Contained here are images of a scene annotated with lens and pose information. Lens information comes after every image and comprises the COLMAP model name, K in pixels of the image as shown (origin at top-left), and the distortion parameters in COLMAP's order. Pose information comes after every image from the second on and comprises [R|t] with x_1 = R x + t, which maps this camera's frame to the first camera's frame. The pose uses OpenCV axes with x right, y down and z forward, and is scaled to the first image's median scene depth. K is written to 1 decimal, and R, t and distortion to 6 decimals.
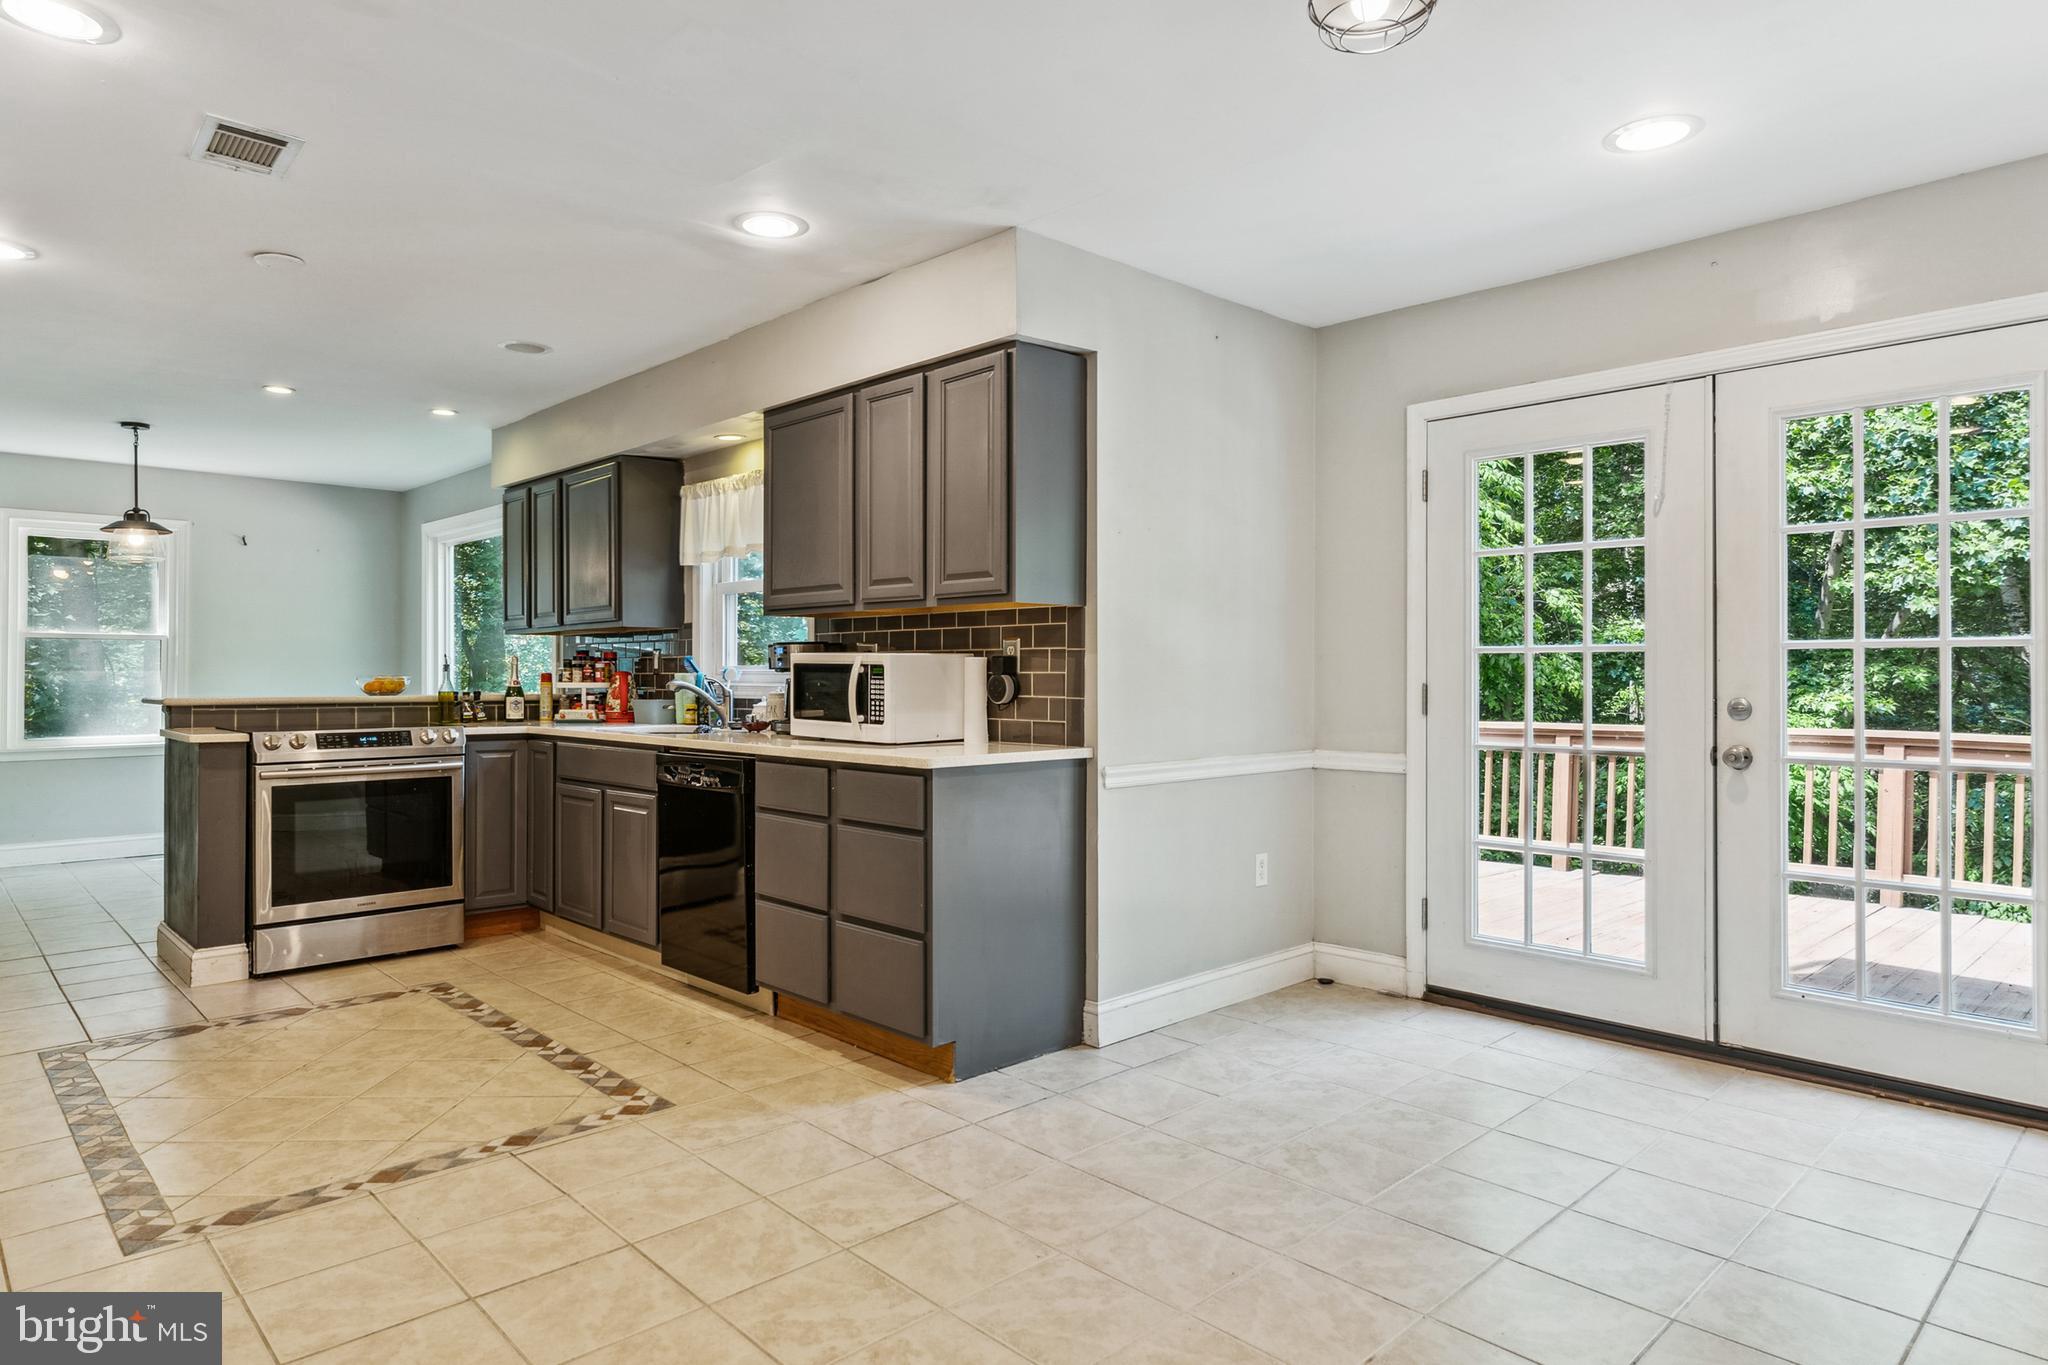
lens RADIAL K [[1184.0, 0, 1023.5], [0, 1184.0, 672.5], [0, 0, 1]] dist [-0.001567, 0.000266]
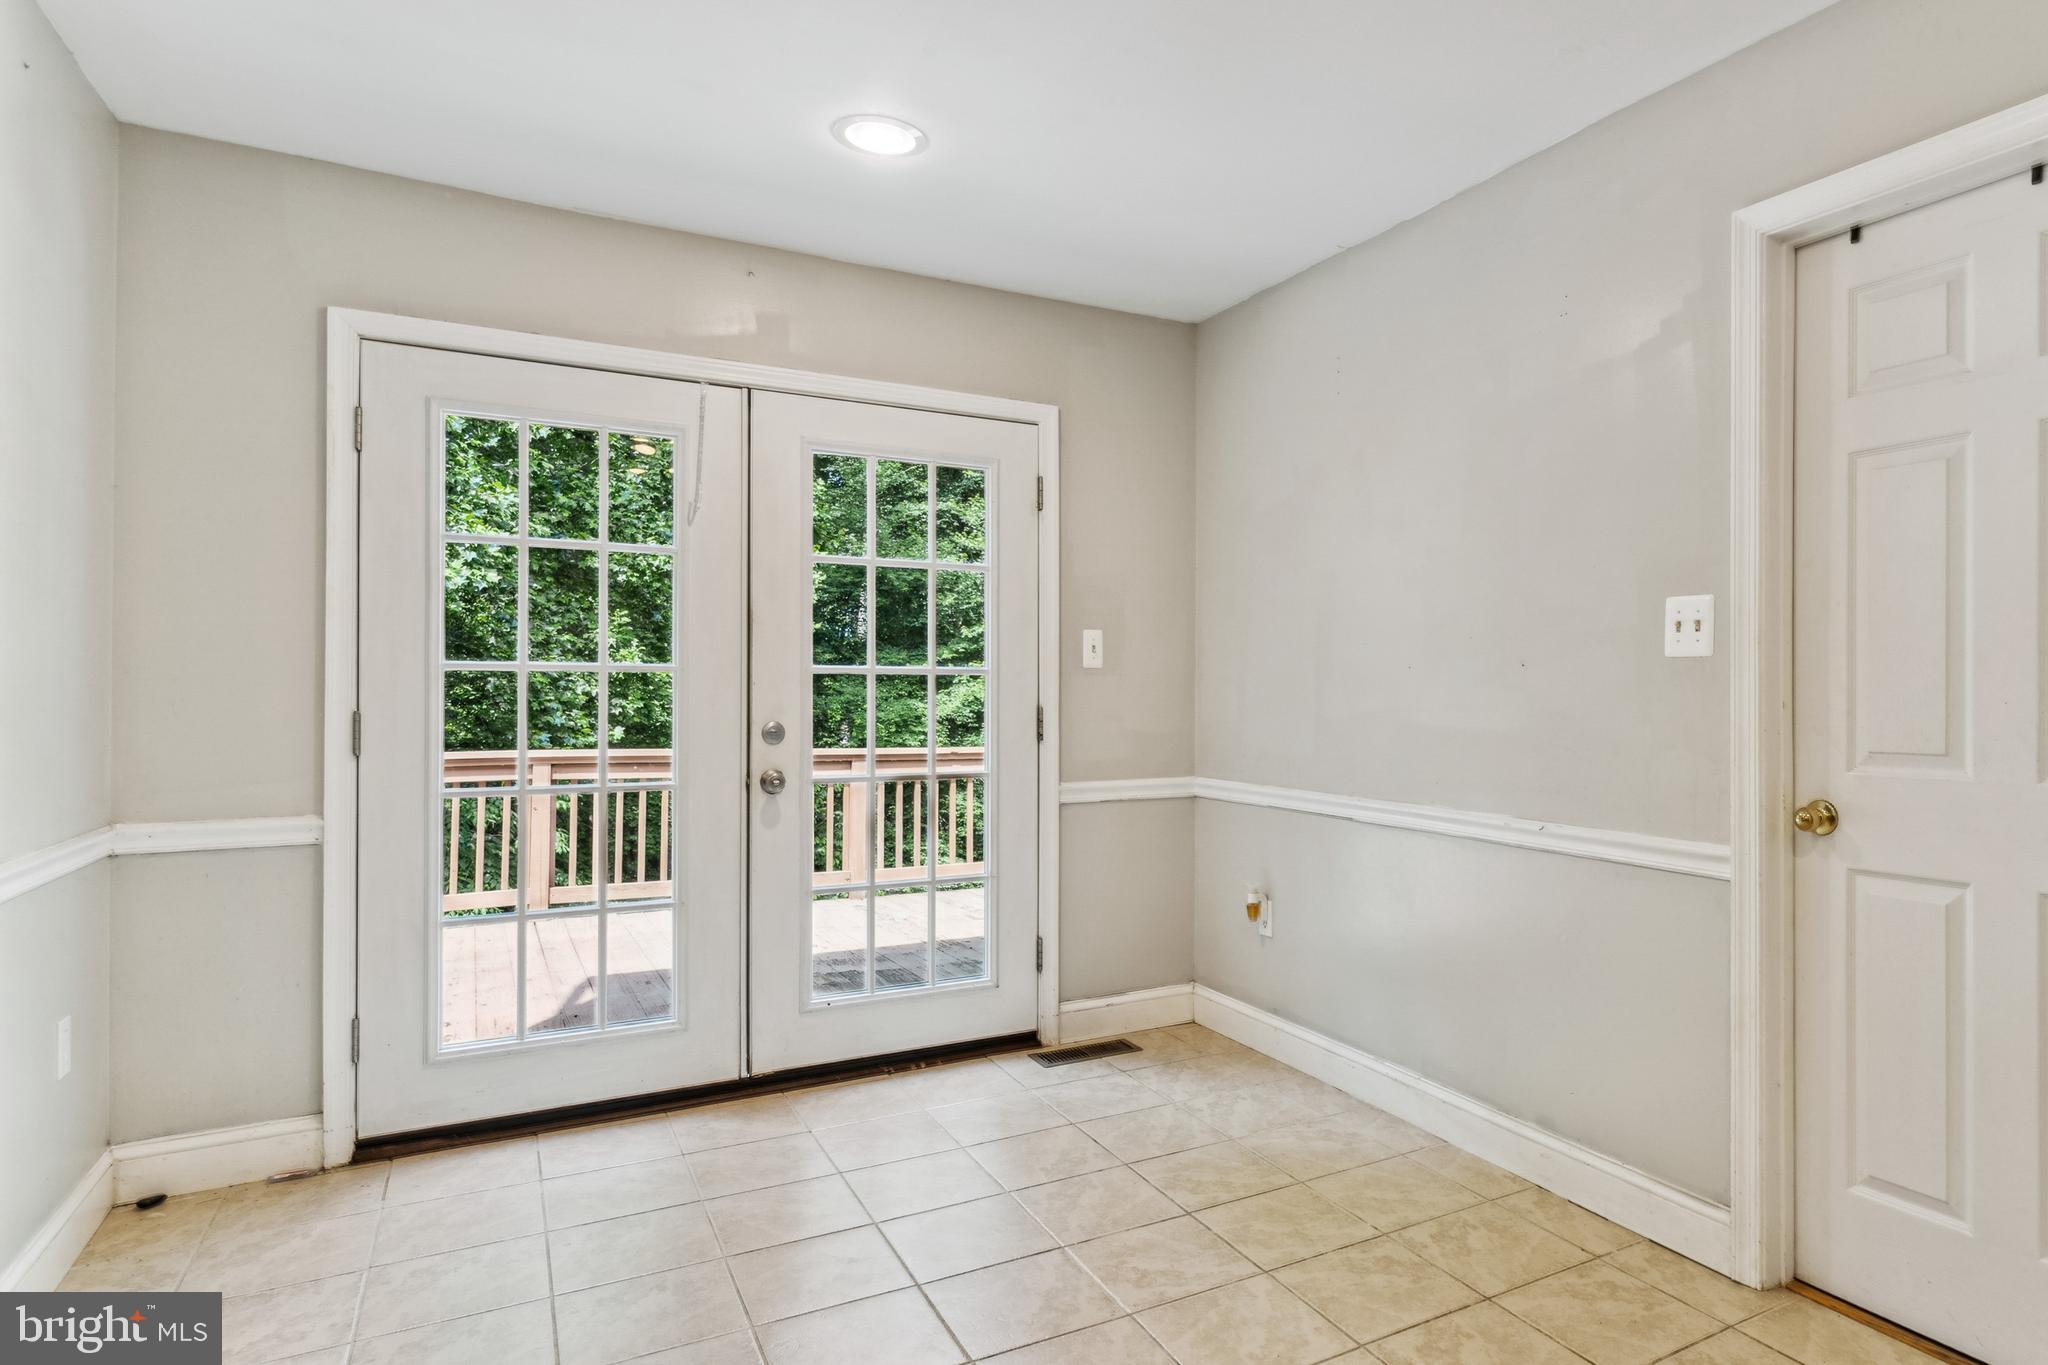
lens RADIAL K [[1206.9, 0, 1024.2], [0, 1206.9, 694.4], [0, 0, 1]] dist [-0.005707, -0.001411]
pose [[0.221715, -0.000385, 0.975111, -0.285833], [0.001258, 0.999999, 0.000109, -0.000292], [-0.975111, 0.001202, 0.221715, 0.486699]]
